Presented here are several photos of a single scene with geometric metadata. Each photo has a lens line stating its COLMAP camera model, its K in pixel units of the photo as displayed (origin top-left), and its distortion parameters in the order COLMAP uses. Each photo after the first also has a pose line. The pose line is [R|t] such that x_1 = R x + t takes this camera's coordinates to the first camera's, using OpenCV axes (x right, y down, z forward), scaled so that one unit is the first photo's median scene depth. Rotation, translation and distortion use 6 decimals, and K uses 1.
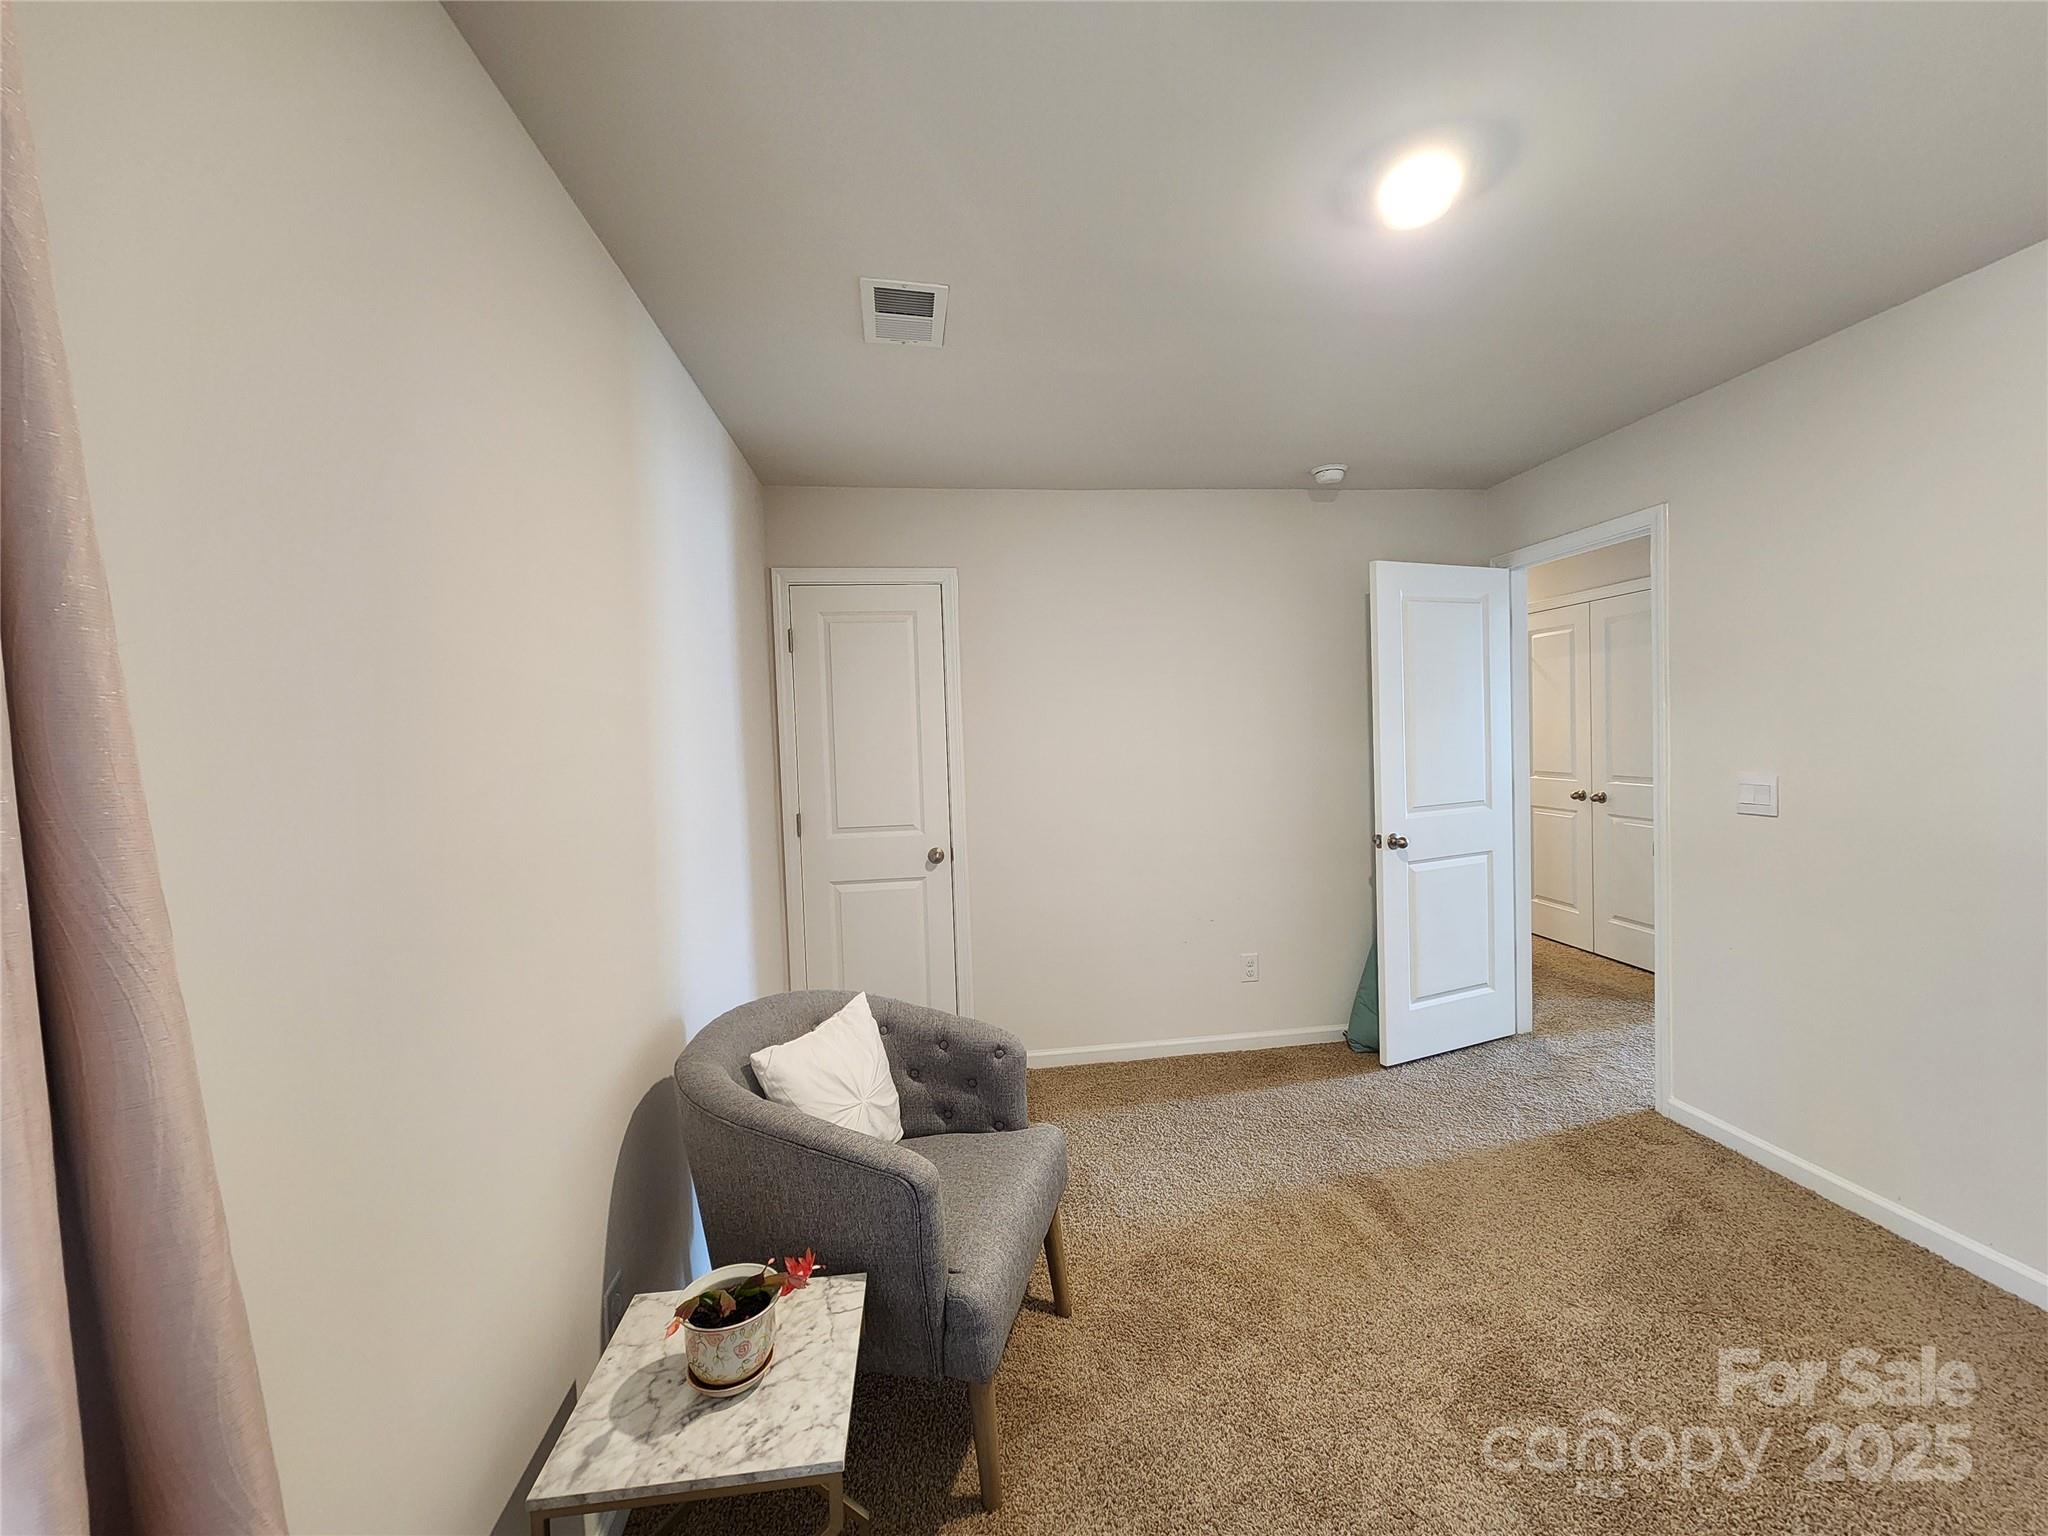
lens RADIAL K [[842.9, 0, 1032.6], [0, 842.9, 768.1], [0, 0, 1]] dist [0.000676, -0.000349]
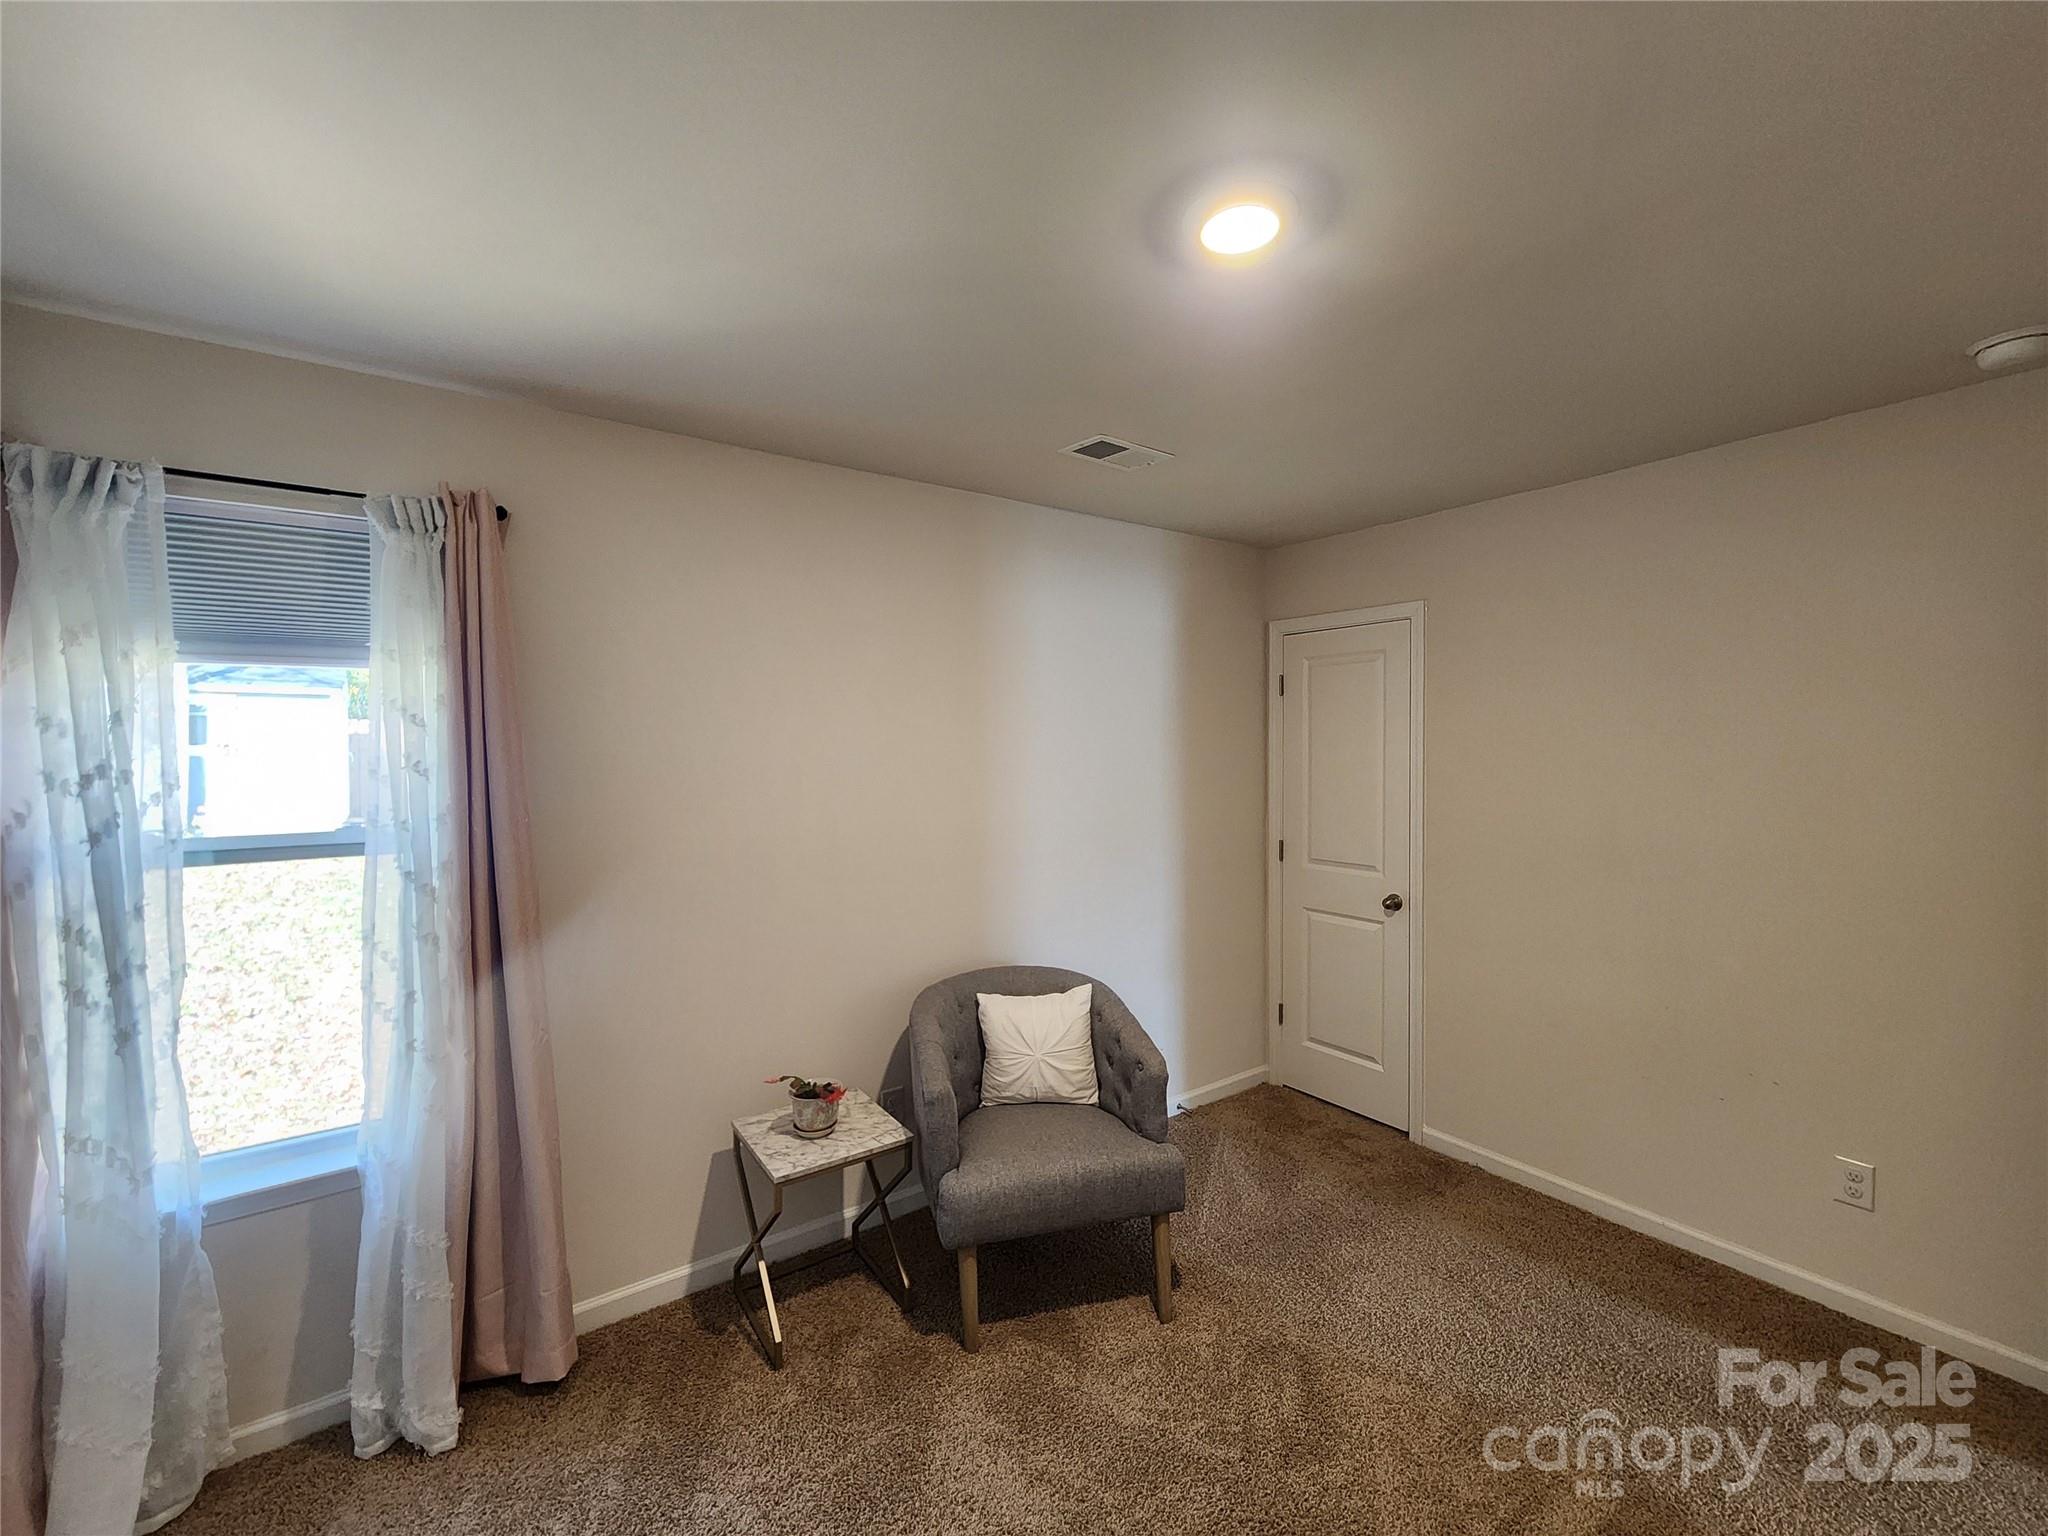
lens RADIAL K [[842.9, 0, 1035.6], [0, 842.9, 771.9], [0, 0, 1]] dist [0.000676, -0.000349]
pose [[0.472071, 0.057787, -0.879664, 0.541185], [-0.043264, 0.998165, 0.042354, -0.069371], [0.880498, 0.018064, 0.473706, 0.187605]]
